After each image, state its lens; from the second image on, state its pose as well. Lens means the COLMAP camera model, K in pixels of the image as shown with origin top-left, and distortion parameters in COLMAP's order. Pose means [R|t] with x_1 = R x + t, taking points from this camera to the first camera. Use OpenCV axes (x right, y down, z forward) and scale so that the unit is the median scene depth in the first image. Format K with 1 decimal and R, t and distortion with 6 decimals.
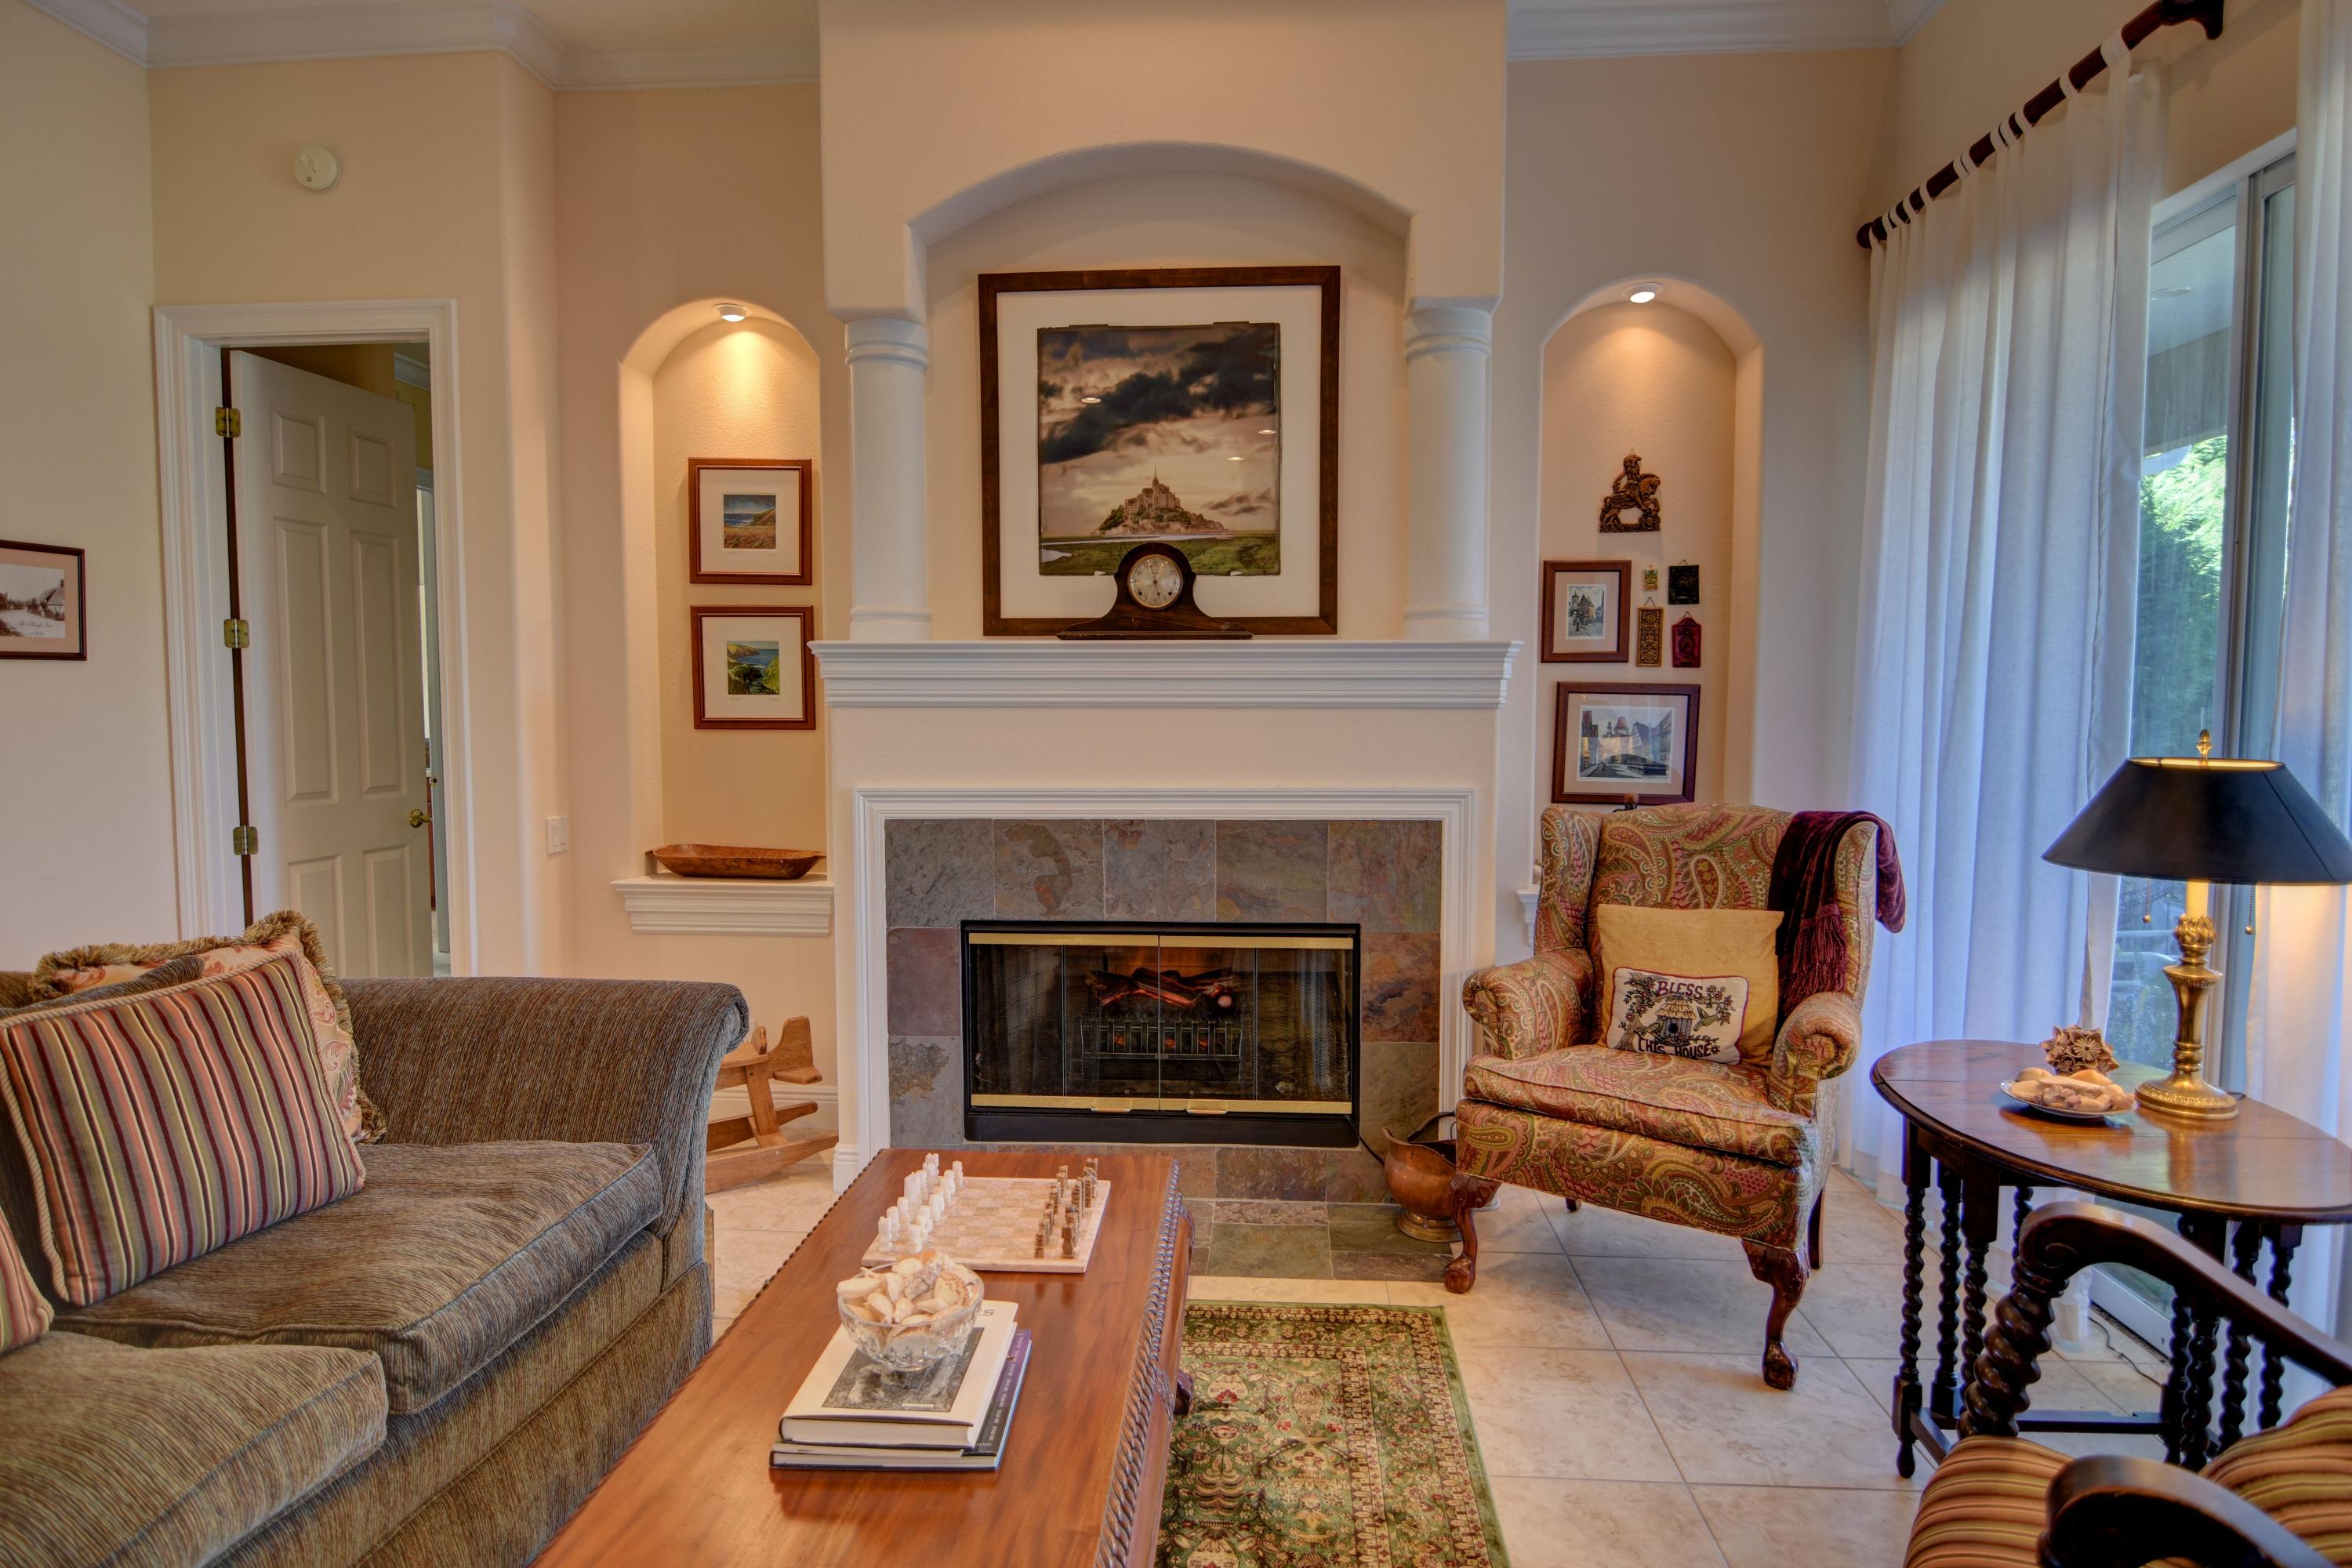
lens RADIAL K [[1266.7, 0, 1176.0], [0, 1266.7, 784.0], [0, 0, 1]] dist [-0.001613, -0.000042]
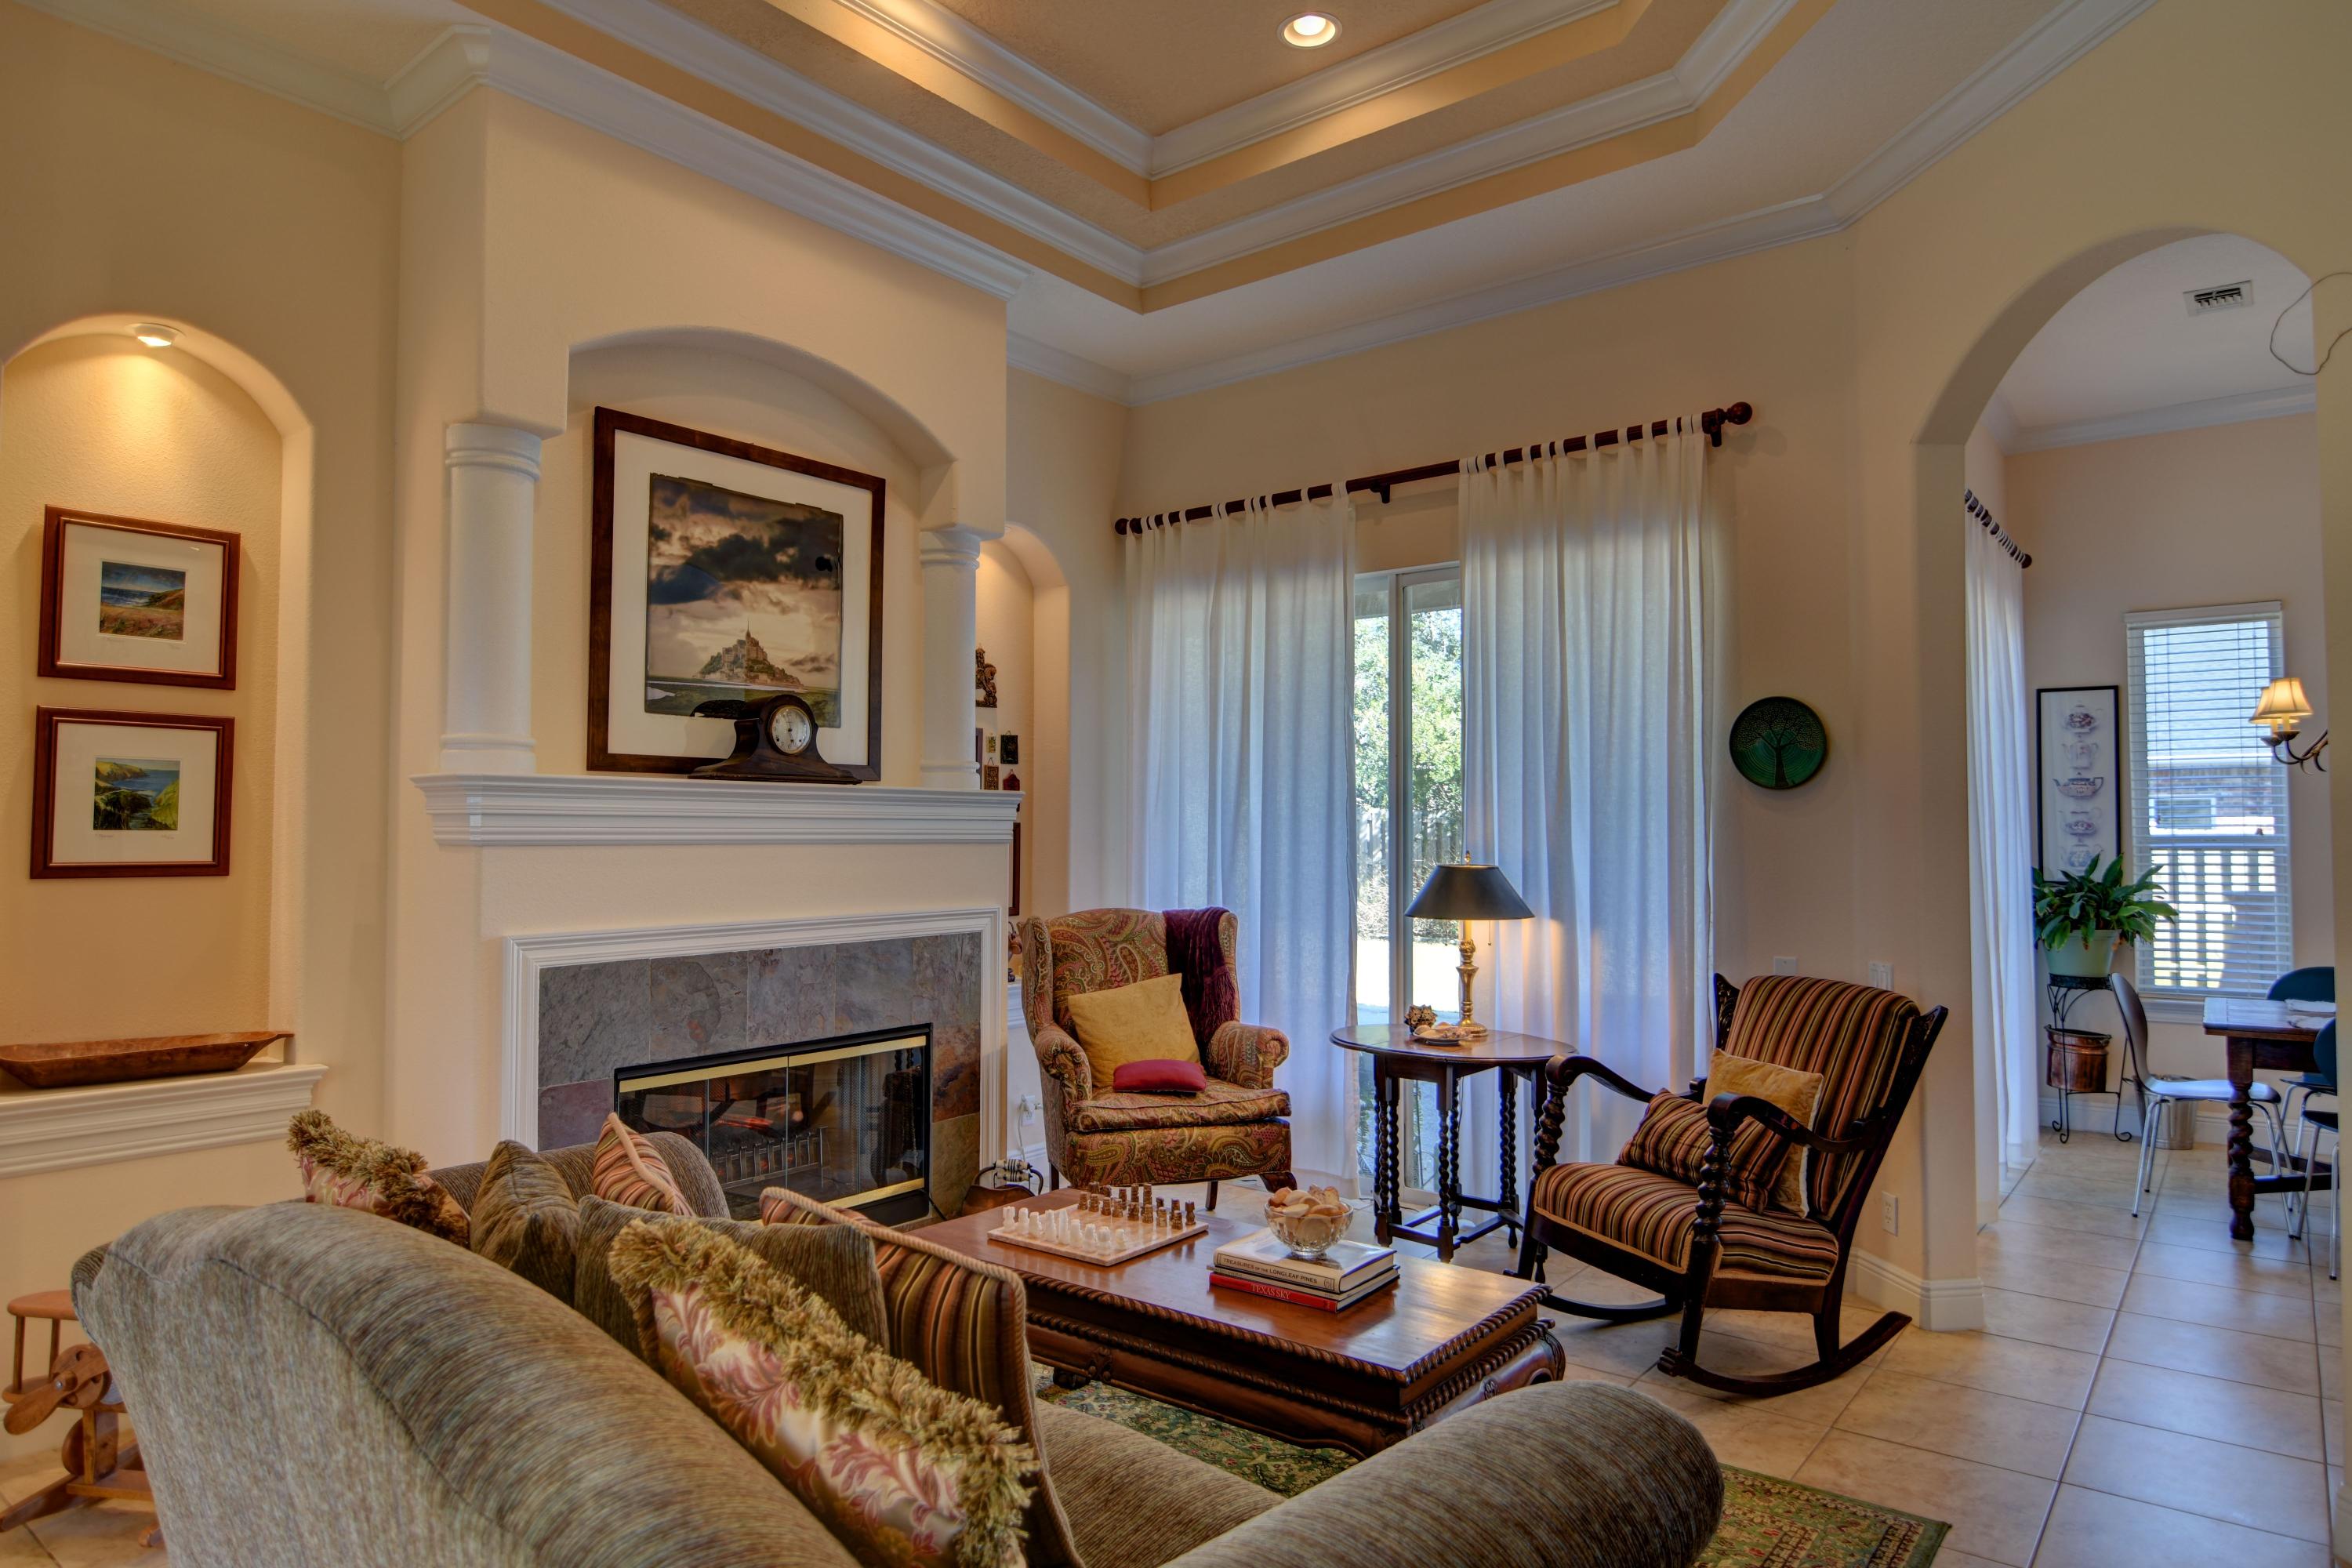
lens RADIAL K [[1399.4, 0, 1176.0], [0, 1399.4, 784.0], [0, 0, 1]] dist [-0.000940, -0.001042]
pose [[0.562101, 0.028904, 0.826563, -0.796998], [0.054573, 0.995915, -0.071938, -0.006830], [-0.825266, 0.085545, 0.558228, 0.046036]]
